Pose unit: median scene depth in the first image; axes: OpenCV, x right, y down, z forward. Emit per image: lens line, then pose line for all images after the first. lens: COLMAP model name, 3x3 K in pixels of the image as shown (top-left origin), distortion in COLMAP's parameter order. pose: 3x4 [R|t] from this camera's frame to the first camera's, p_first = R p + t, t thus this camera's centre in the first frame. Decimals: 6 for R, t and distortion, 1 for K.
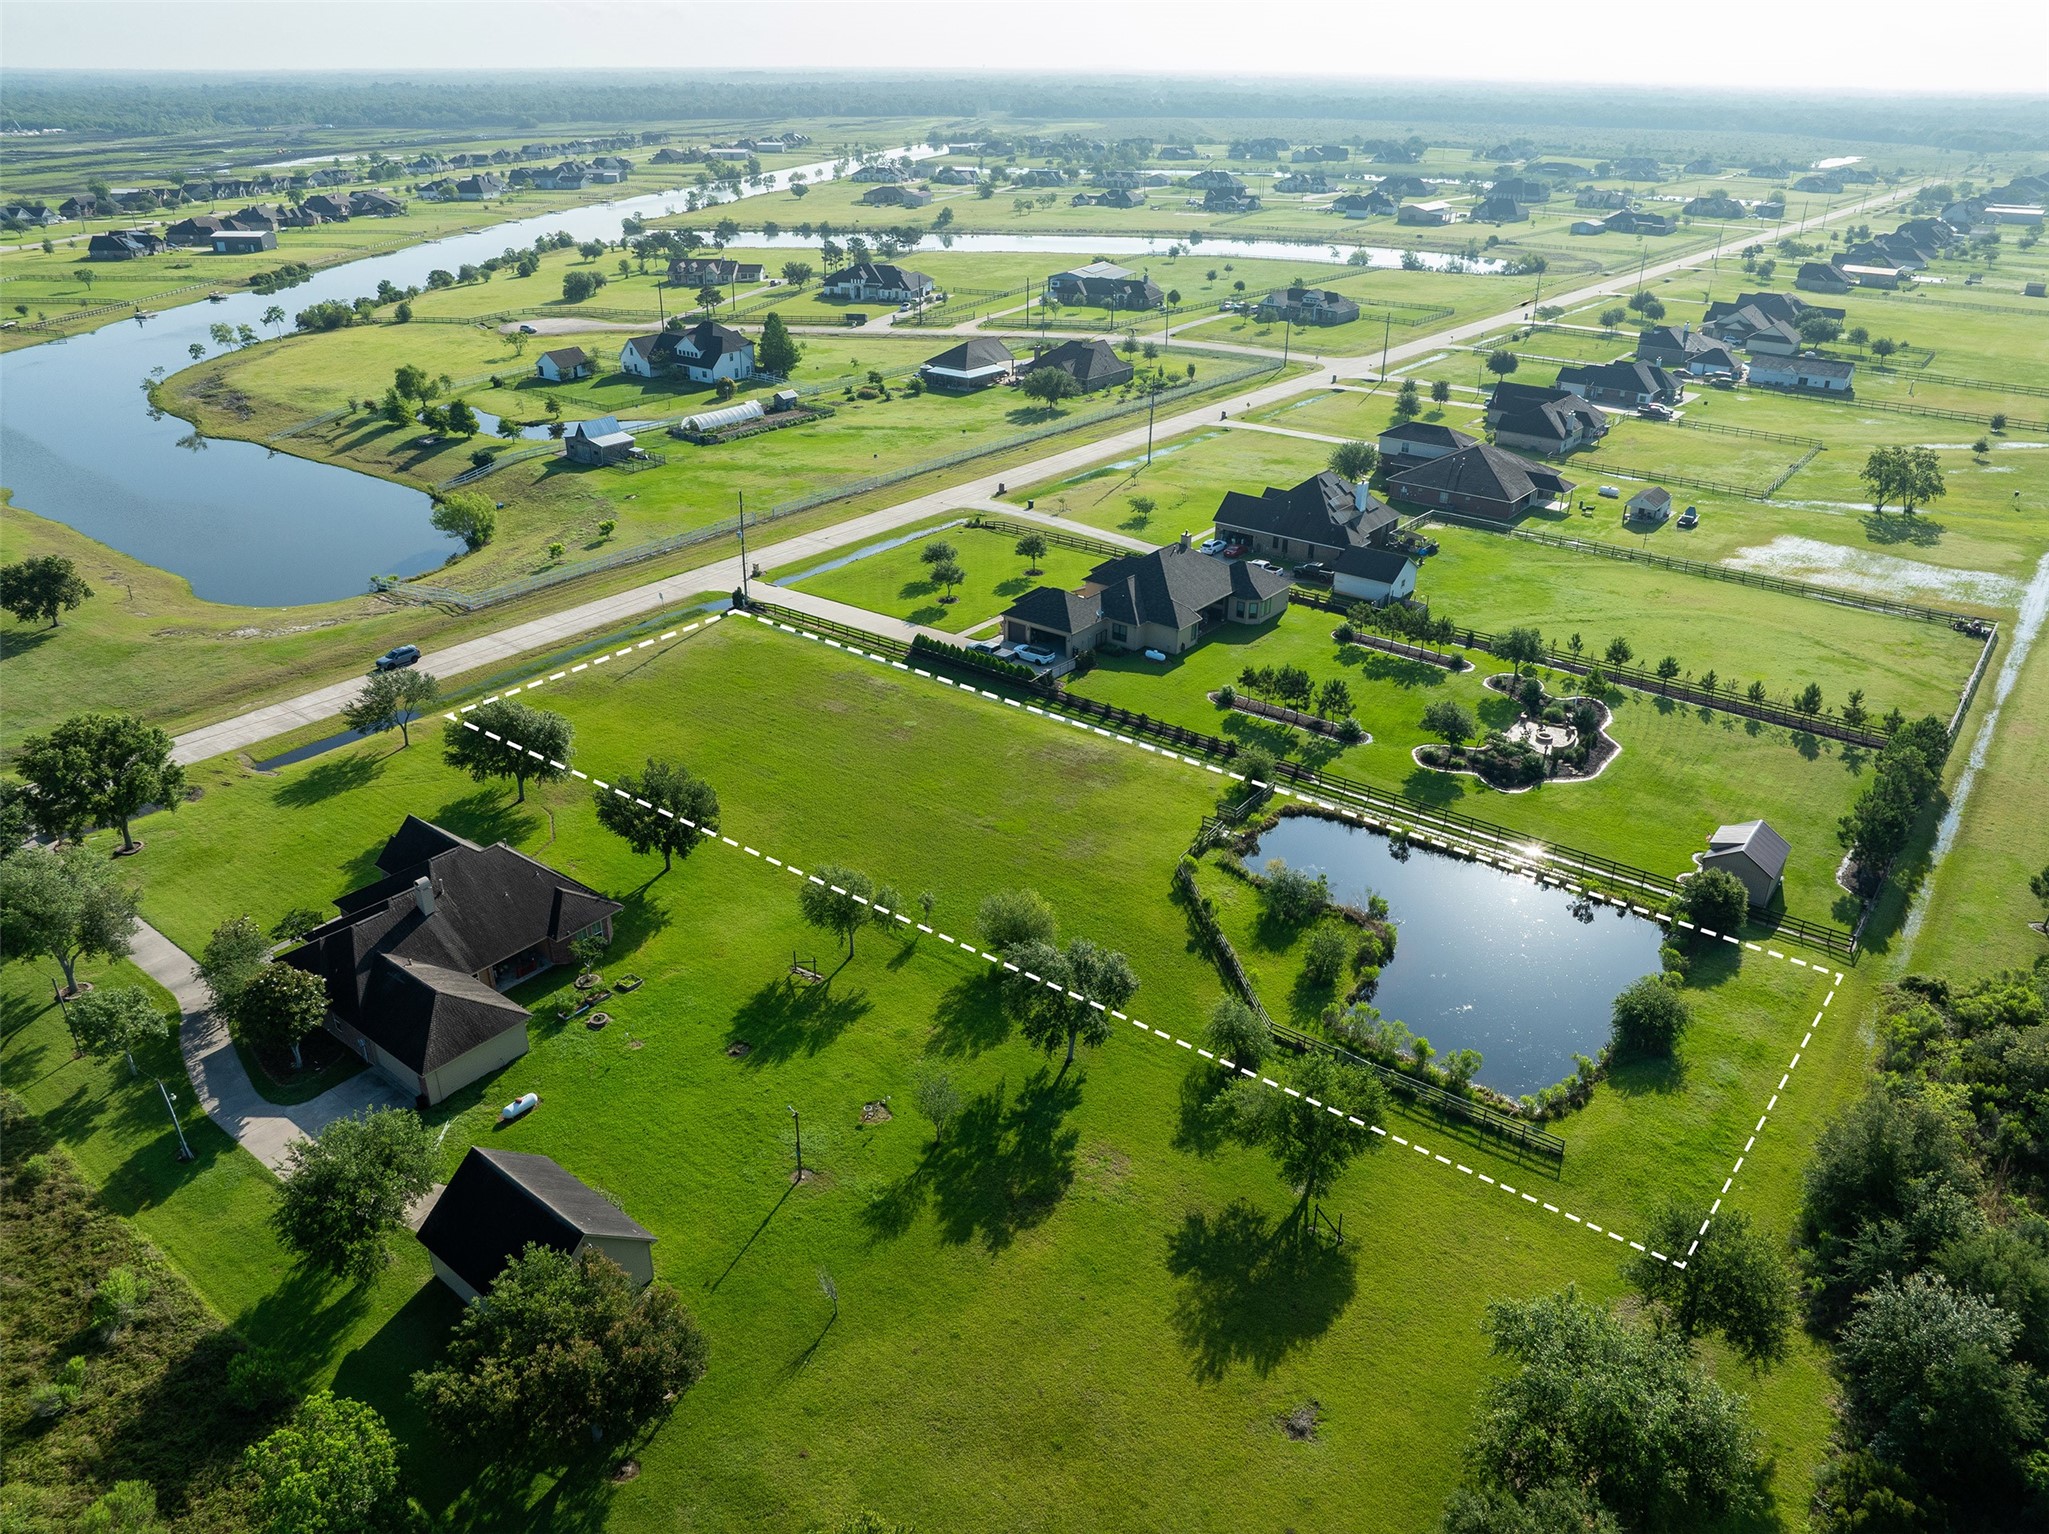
lens RADIAL K [[1459.2, 0, 1024.5], [0, 1459.2, 767.0], [0, 0, 1]] dist [-0.037045, -0.002345]
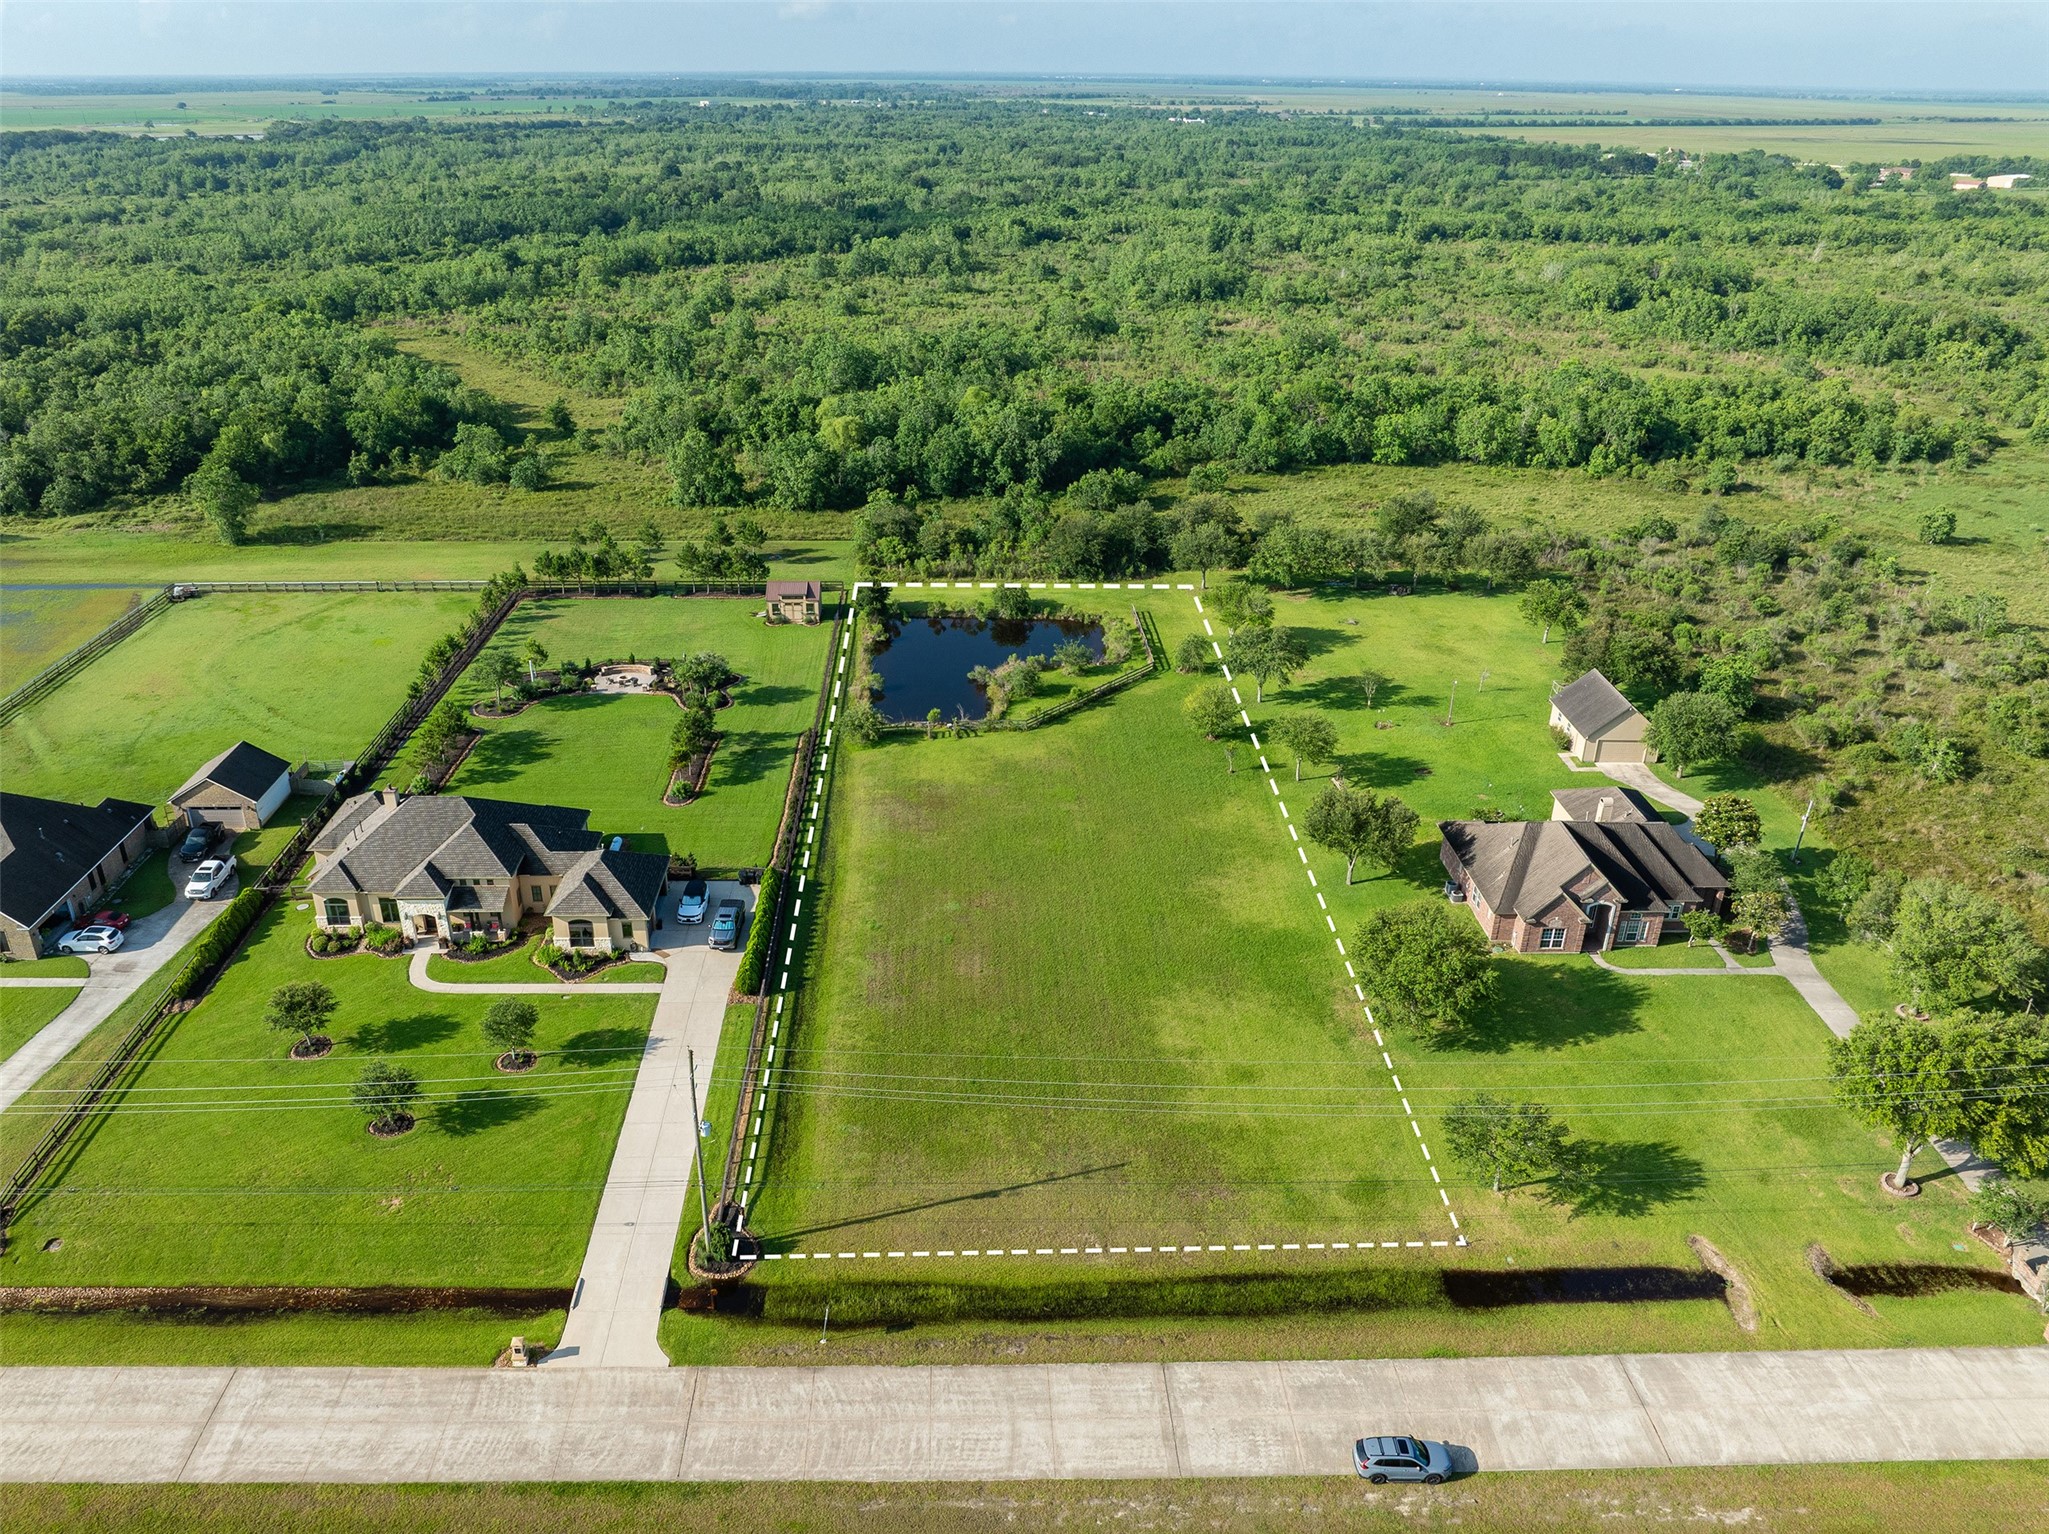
lens RADIAL K [[1513.2, 0, 977.3], [0, 1513.2, 794.7], [0, 0, 1]] dist [-0.032150, -0.005698]
pose [[-0.622222, -0.356004, 0.697209, -0.627383], [0.332963, 0.685691, 0.647274, -0.590234], [-0.708502, 0.634893, -0.308116, 1.141007]]
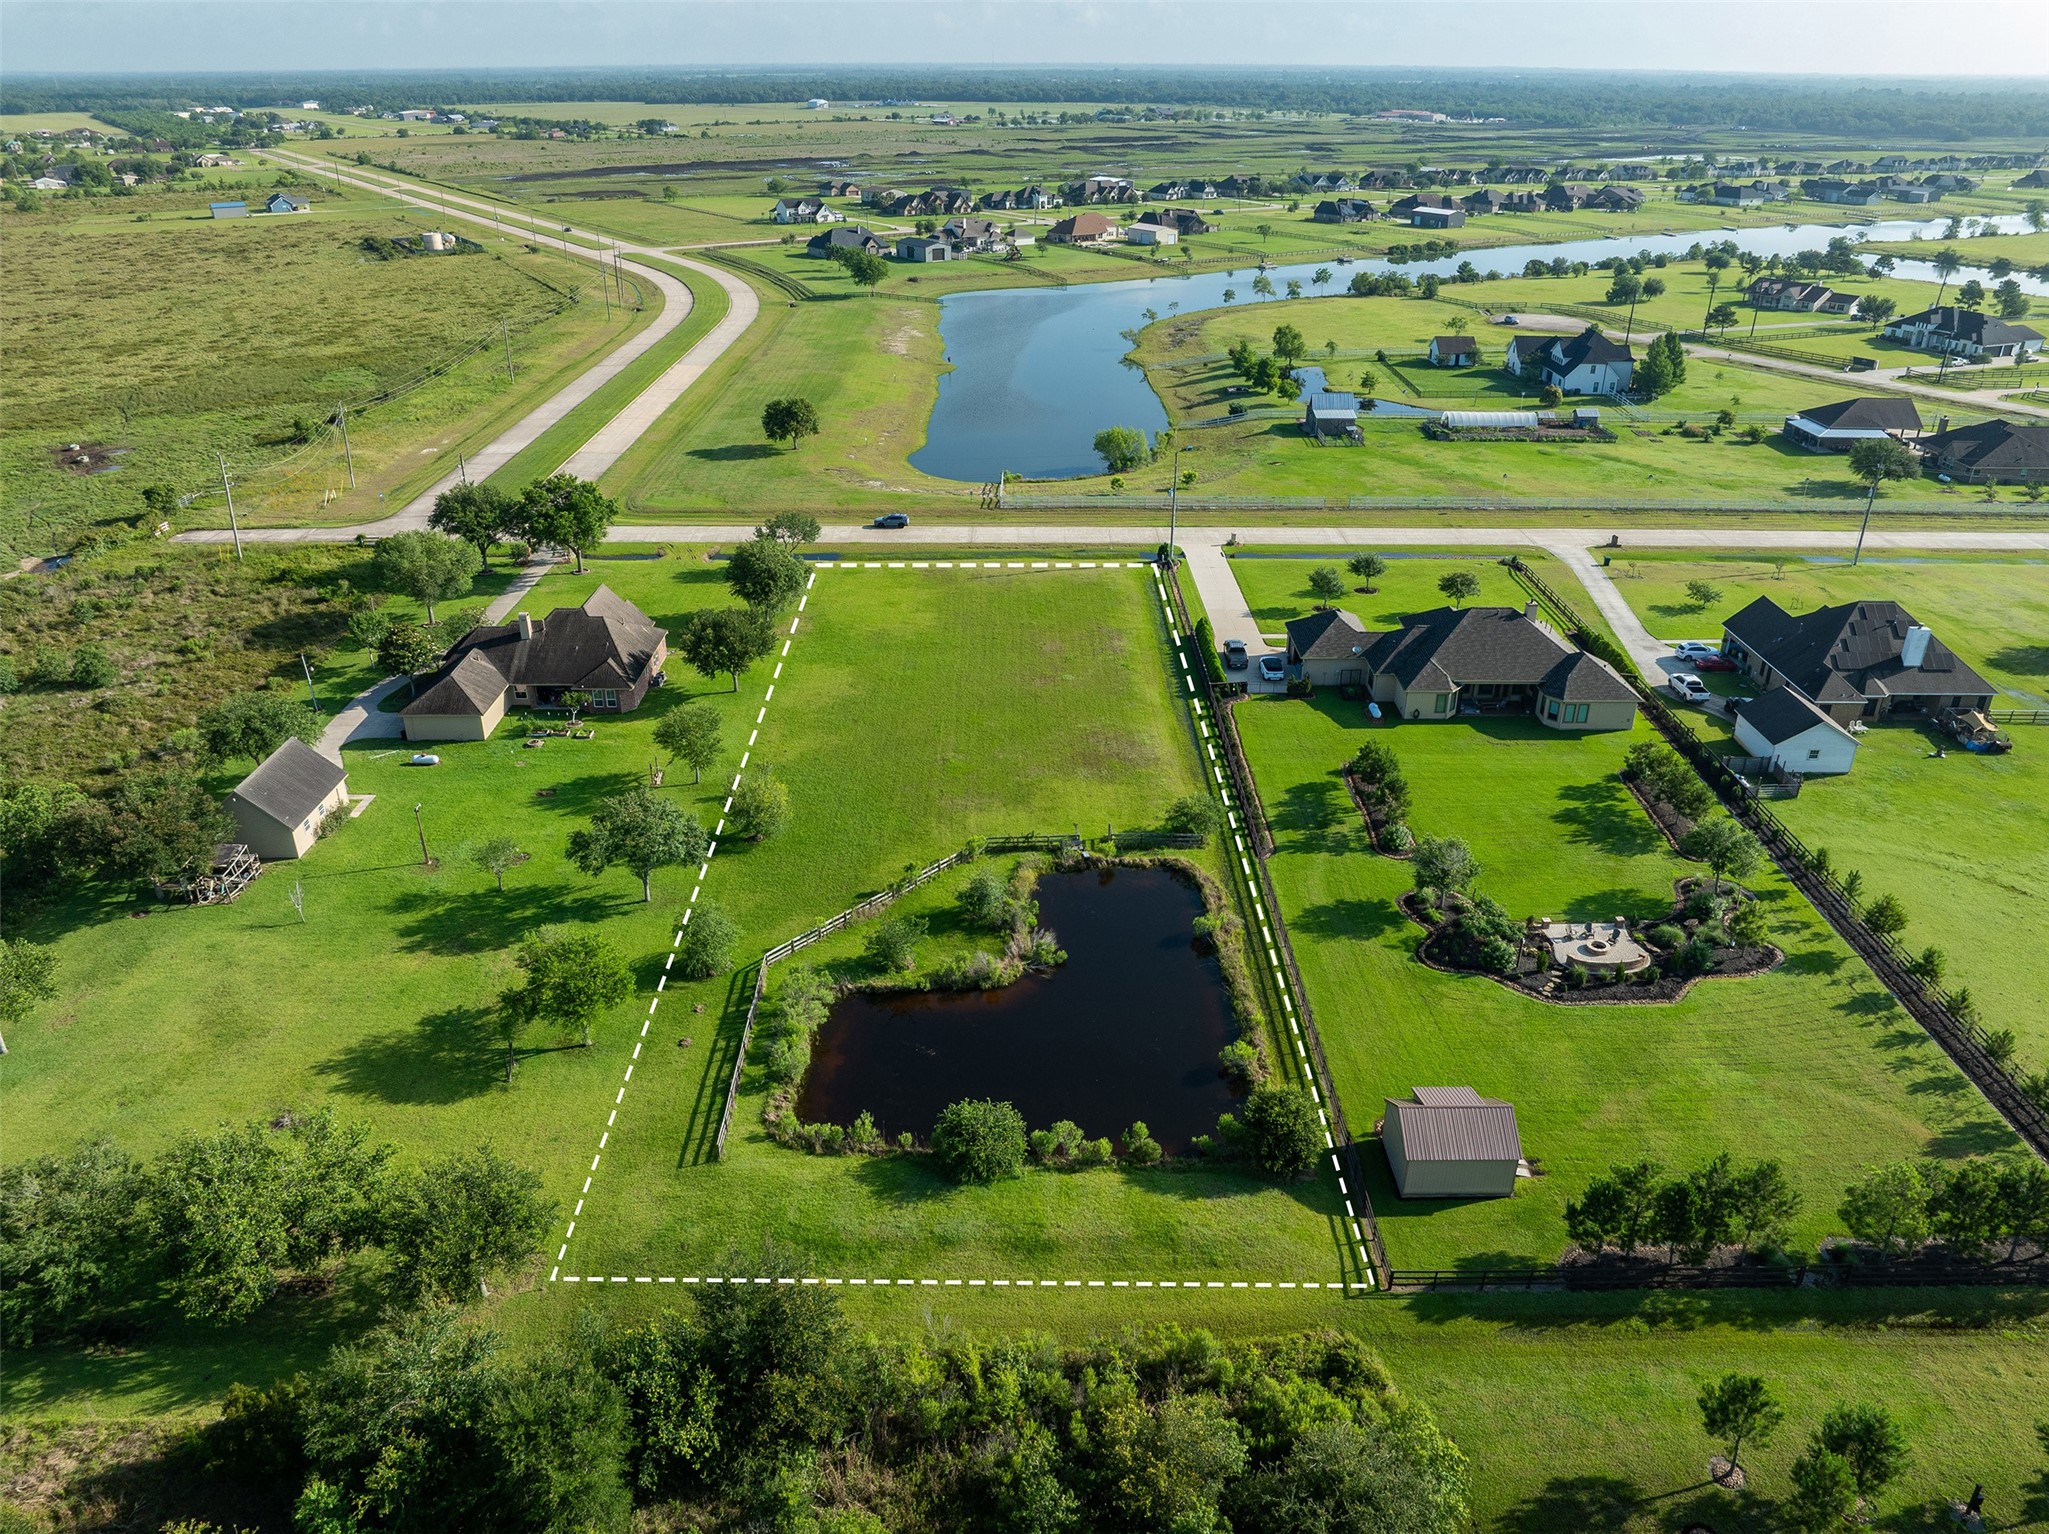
lens RADIAL K [[1459.2, 0, 1024.5], [0, 1459.2, 767.0], [0, 0, 1]] dist [-0.037045, -0.002345]
pose [[0.613774, 0.341967, -0.711575, 0.625562], [-0.343656, 0.927175, 0.149157, -0.107672], [0.710761, 0.152989, 0.686595, 0.253778]]
